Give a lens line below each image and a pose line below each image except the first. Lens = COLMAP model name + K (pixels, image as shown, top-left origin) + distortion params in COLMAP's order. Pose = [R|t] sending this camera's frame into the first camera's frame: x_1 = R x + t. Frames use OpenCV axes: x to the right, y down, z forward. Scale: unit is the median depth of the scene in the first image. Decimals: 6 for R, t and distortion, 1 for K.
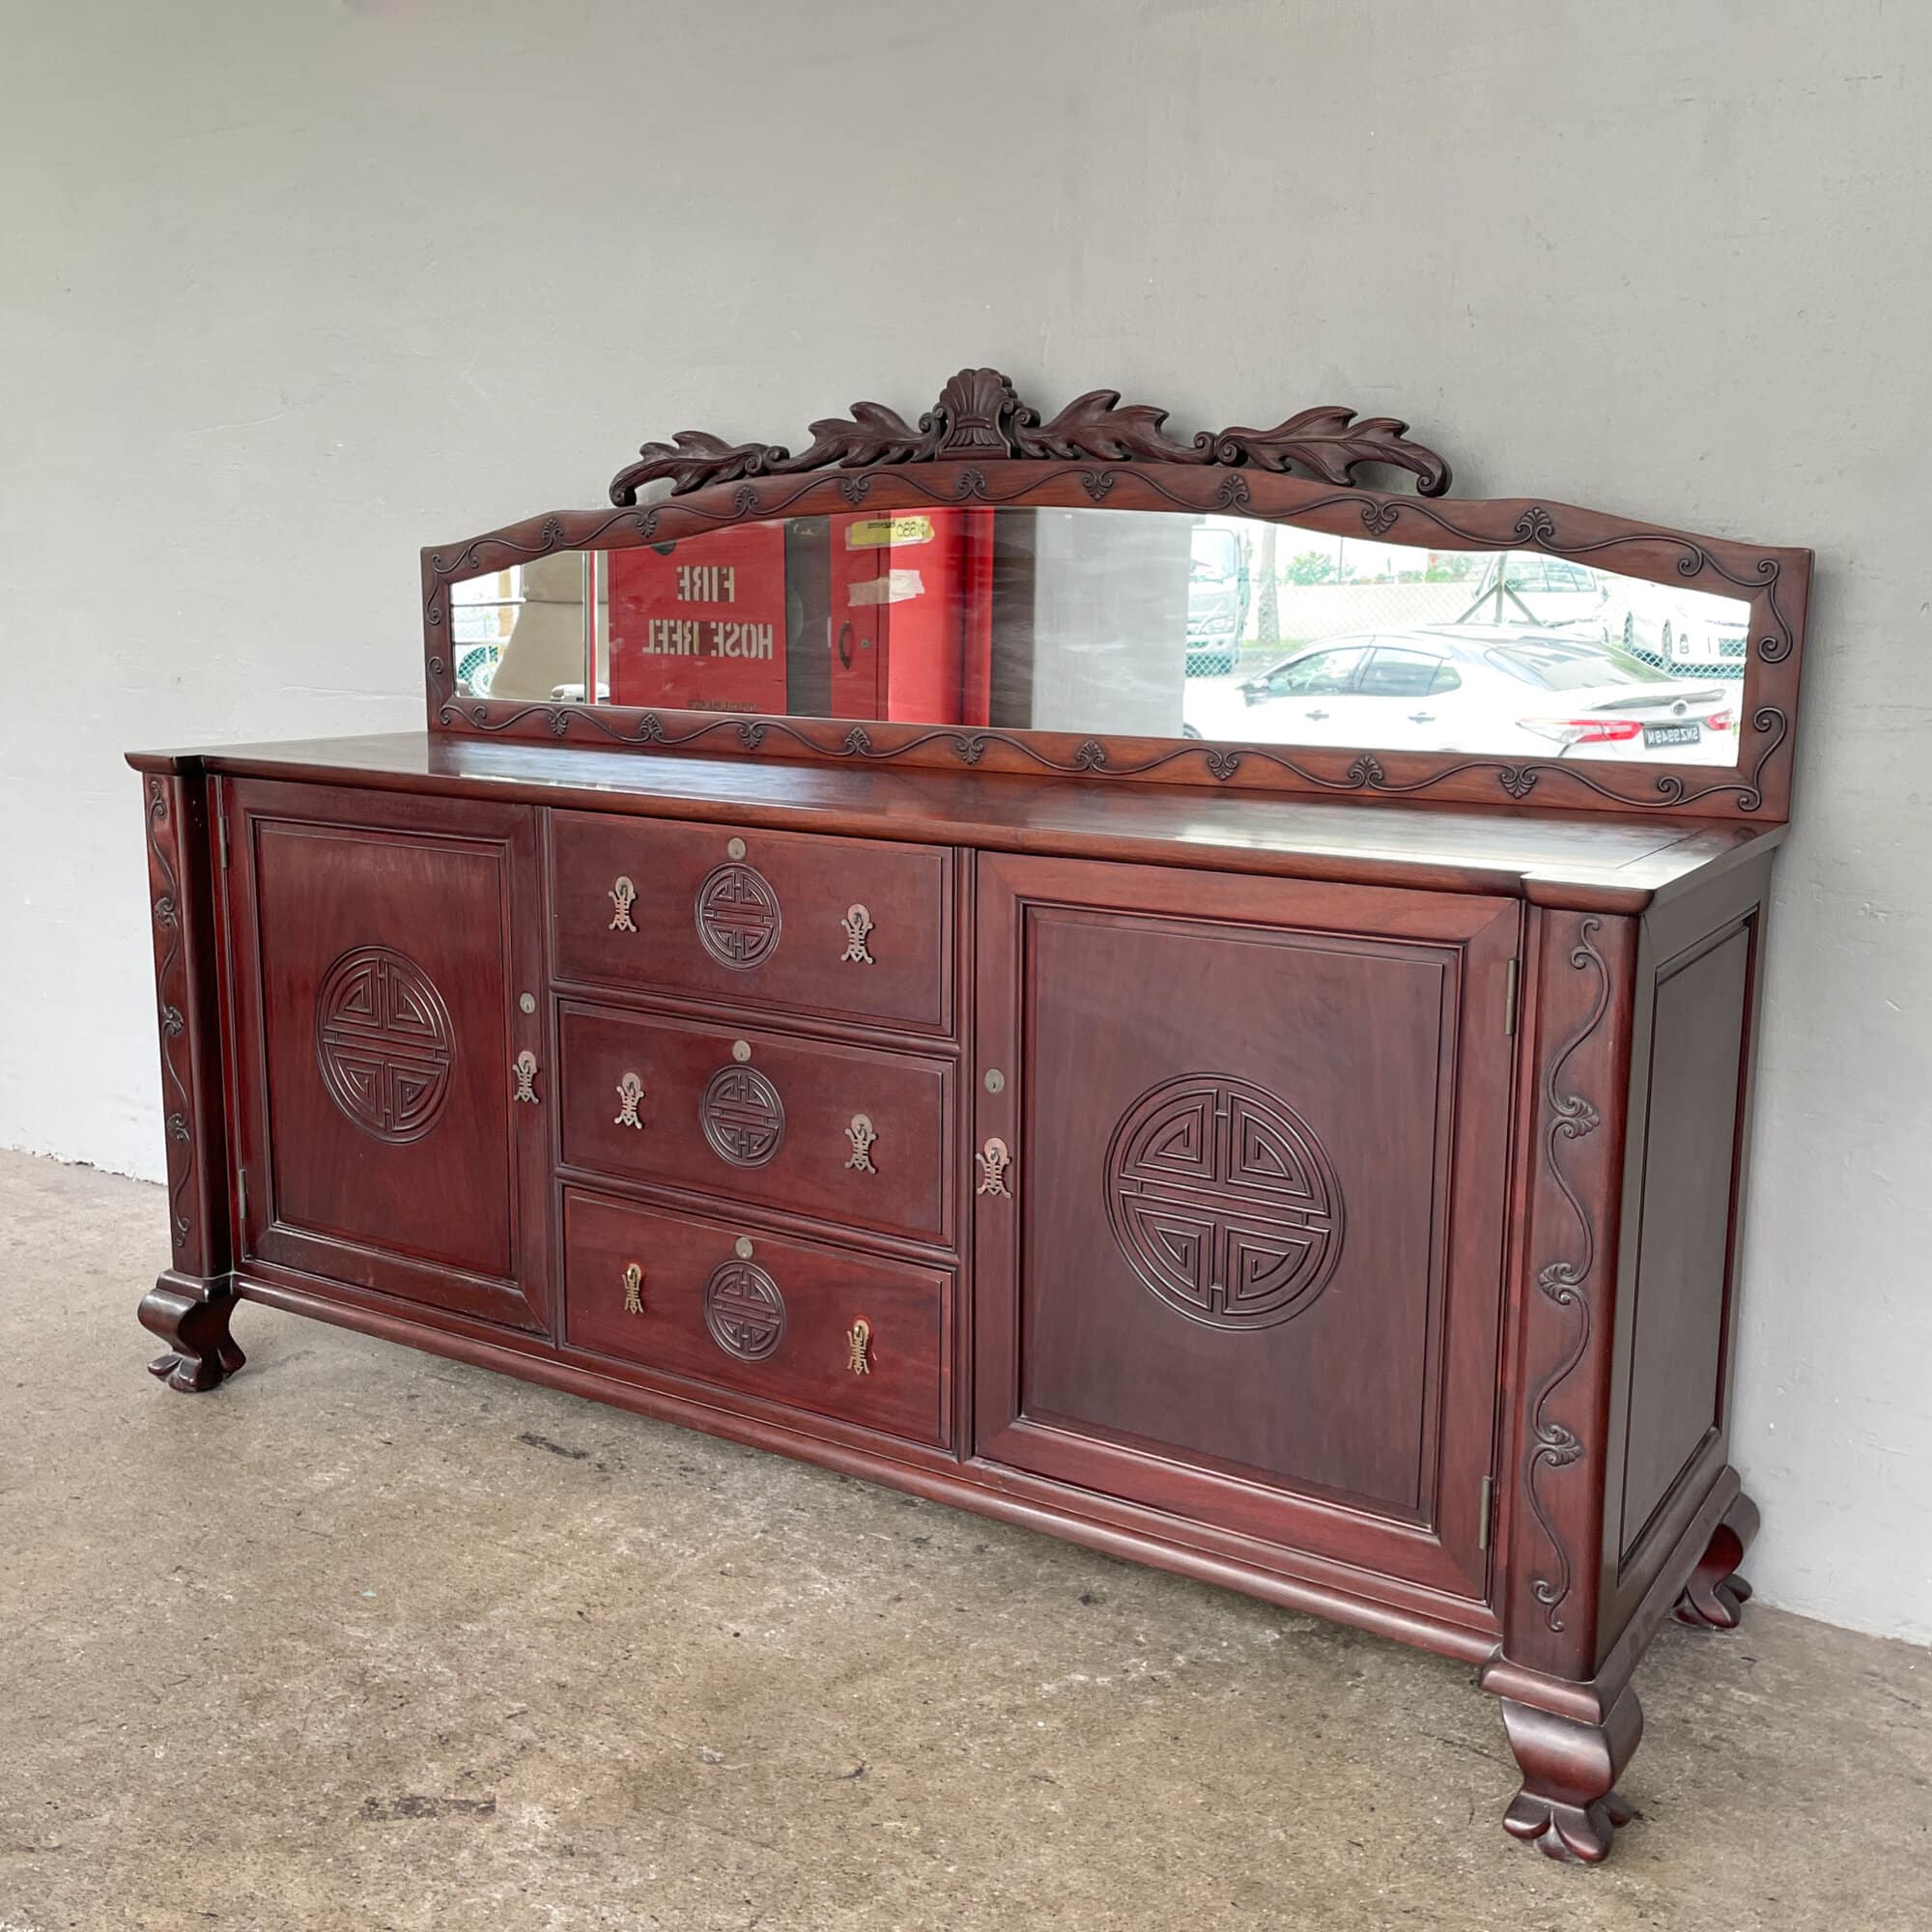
lens RADIAL K [[2011.6, 0, 966.0], [0, 2011.6, 966.0], [0, 0, 1]] dist [0.029013, -0.023234]
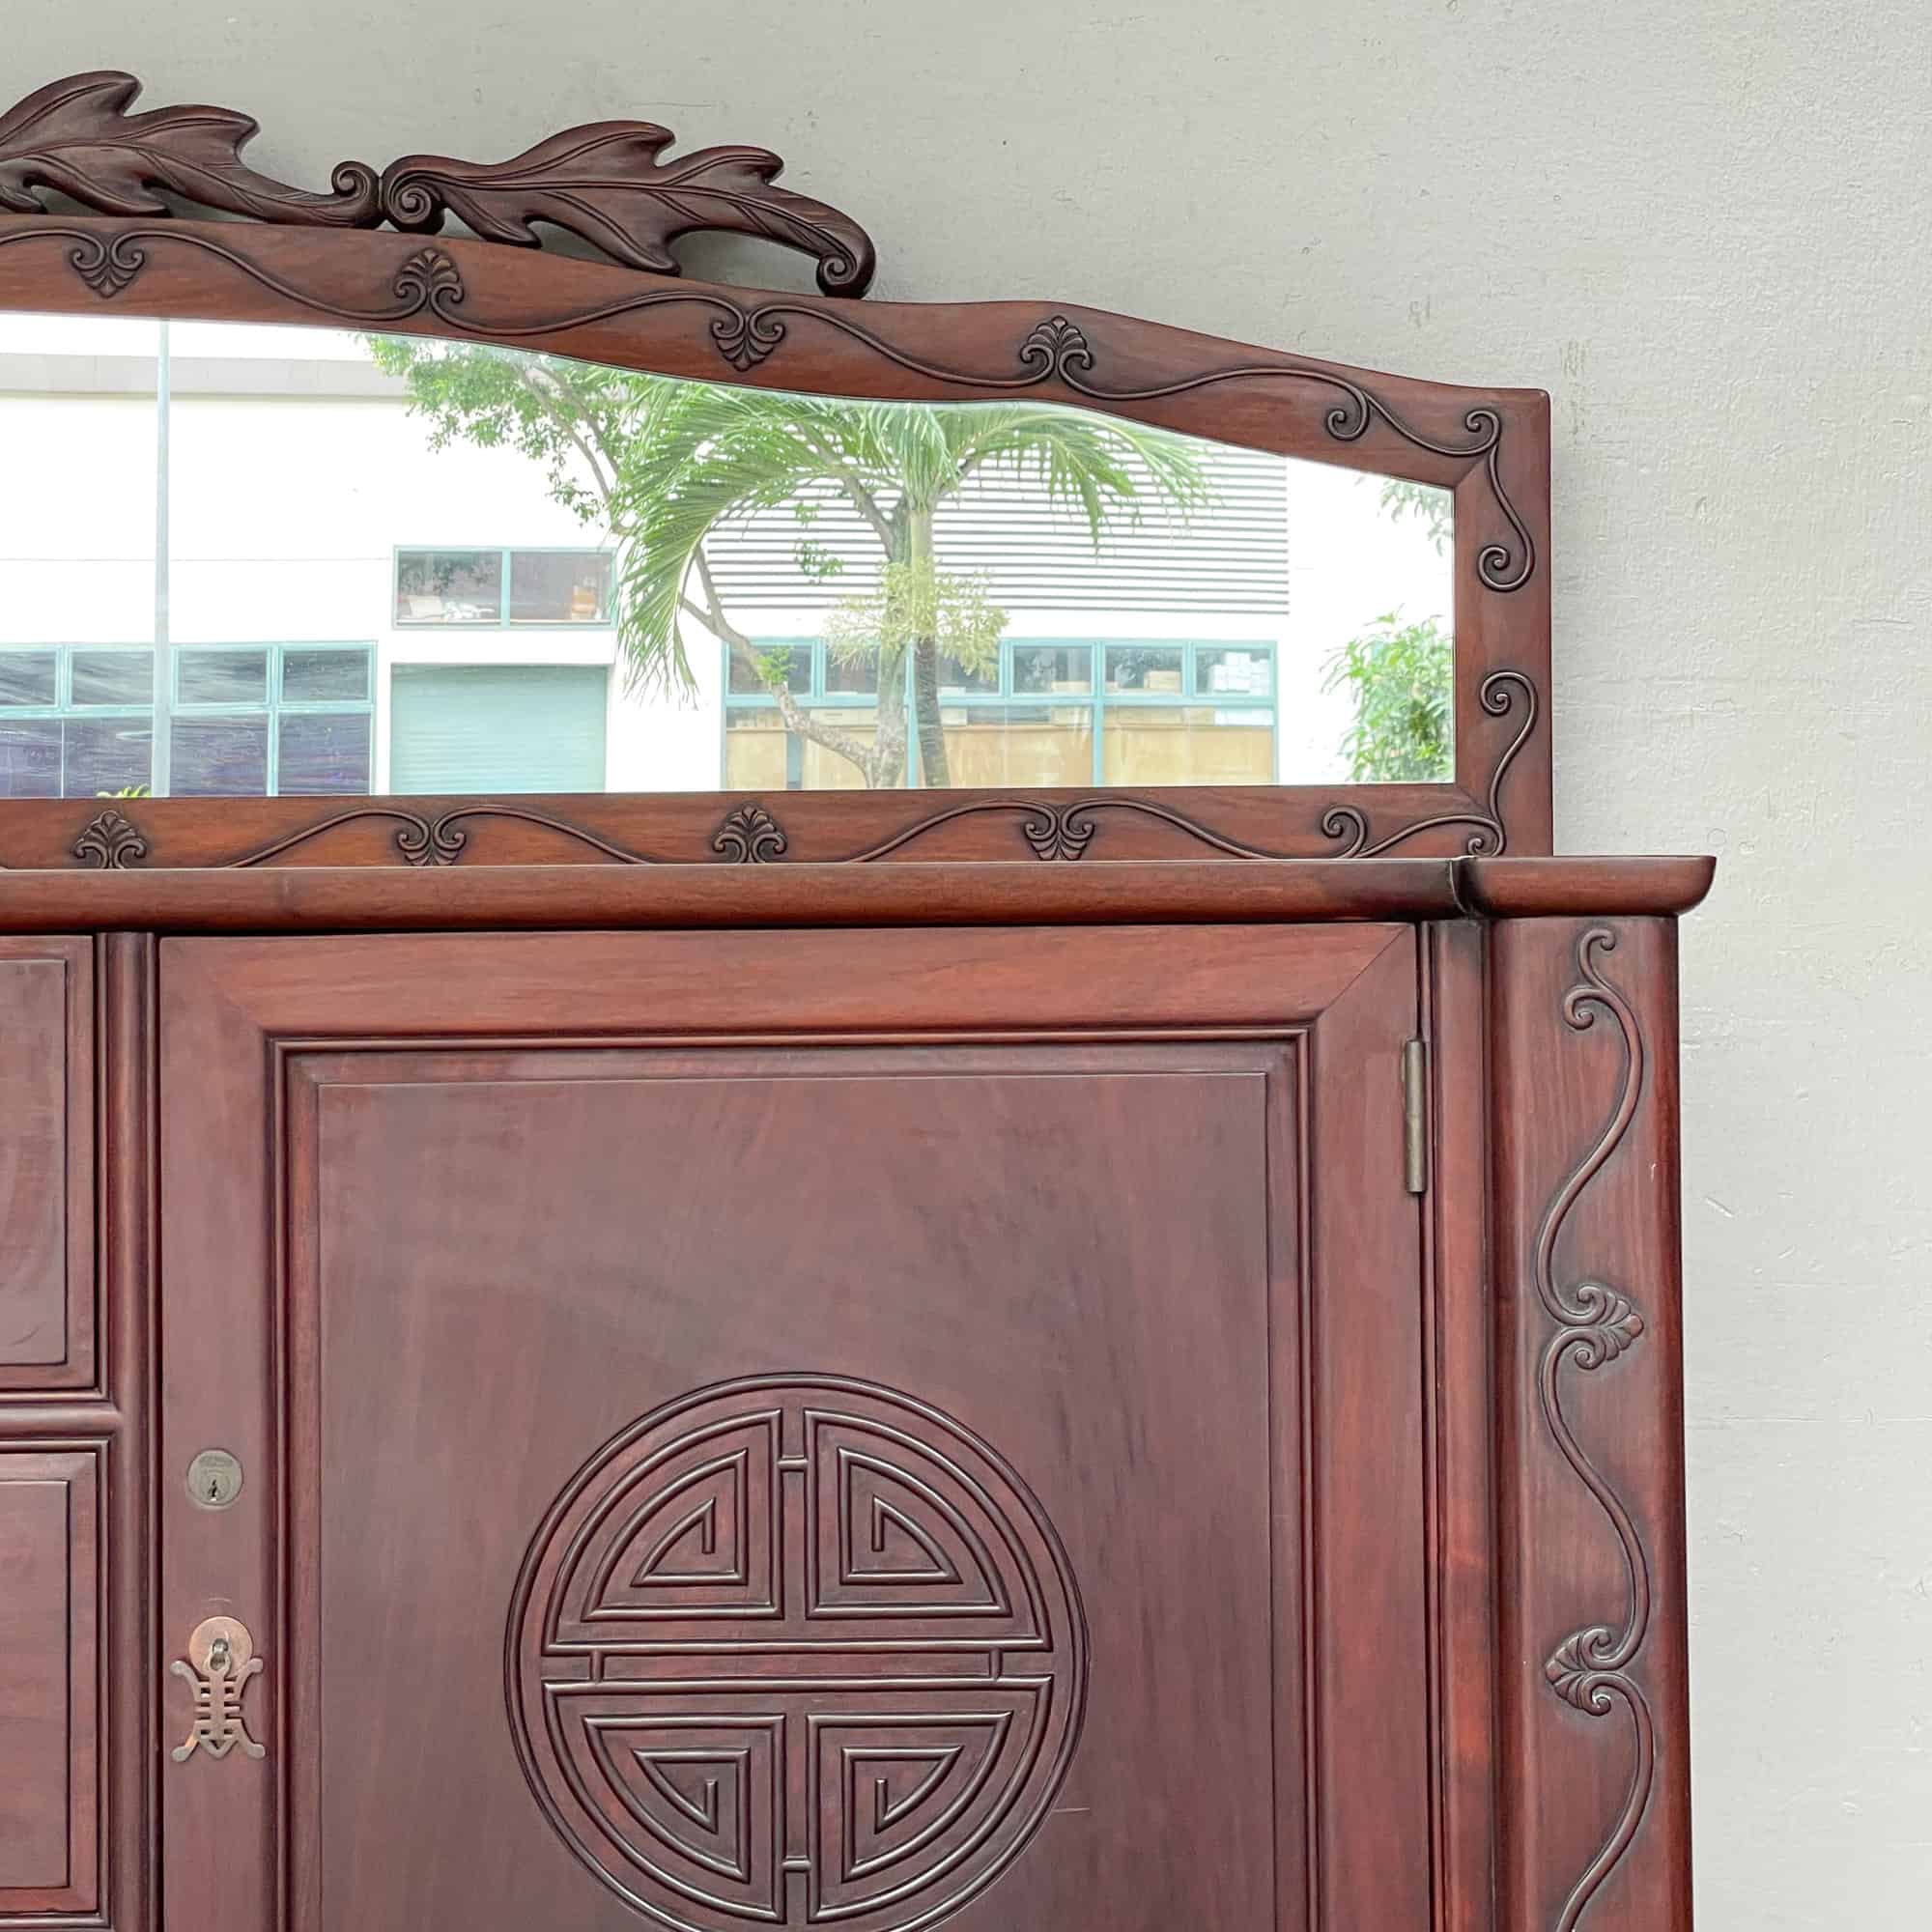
lens RADIAL K [[3941.2, 0, 1029.8], [0, 3941.2, 923.6], [0, 0, 1]] dist [0.058947, 0.085241]
pose [[0.839726, -0.010889, 0.542901, -0.279456], [0.120160, 0.978740, -0.166224, 0.096917], [-0.529548, 0.204818, 0.823182, 0.181213]]
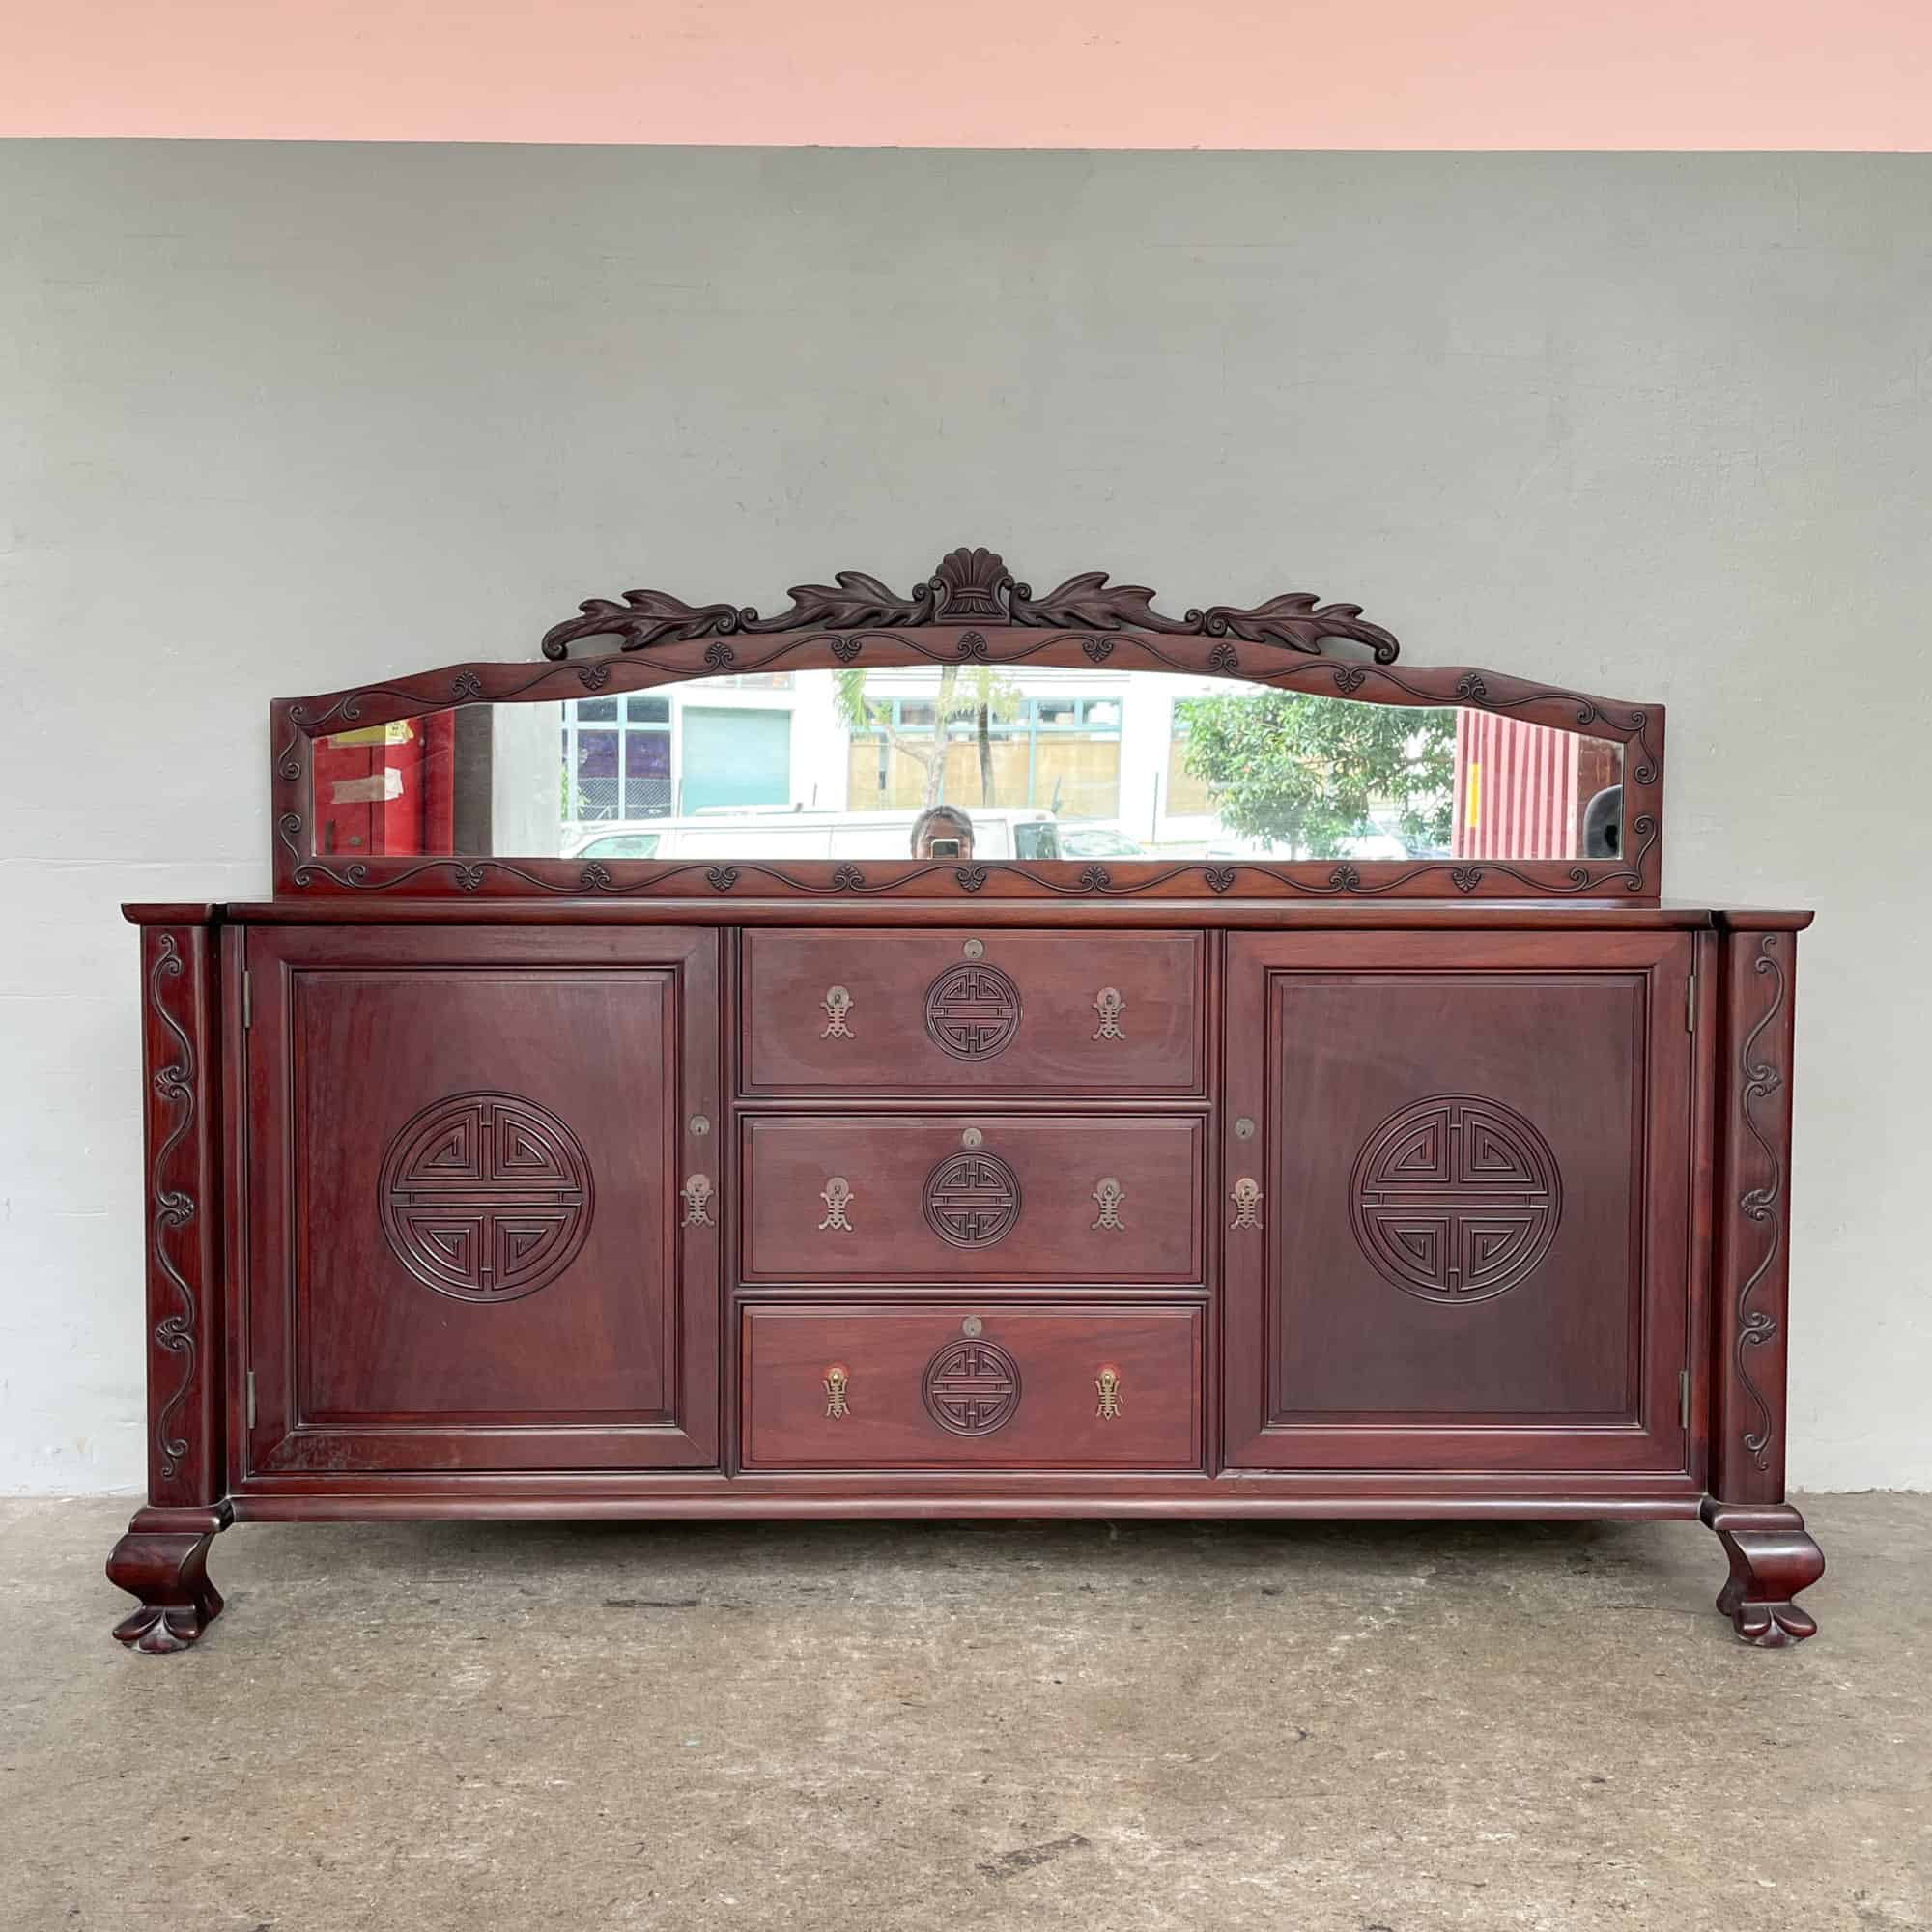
lens RADIAL K [[2011.6, 0, 966.0], [0, 2011.6, 966.0], [0, 0, 1]] dist [0.029013, -0.023234]
pose [[0.839830, -0.038121, 0.541509, -0.712369], [0.107791, 0.989379, -0.097524, 0.057302], [-0.532040, 0.140273, 0.835019, 0.088204]]
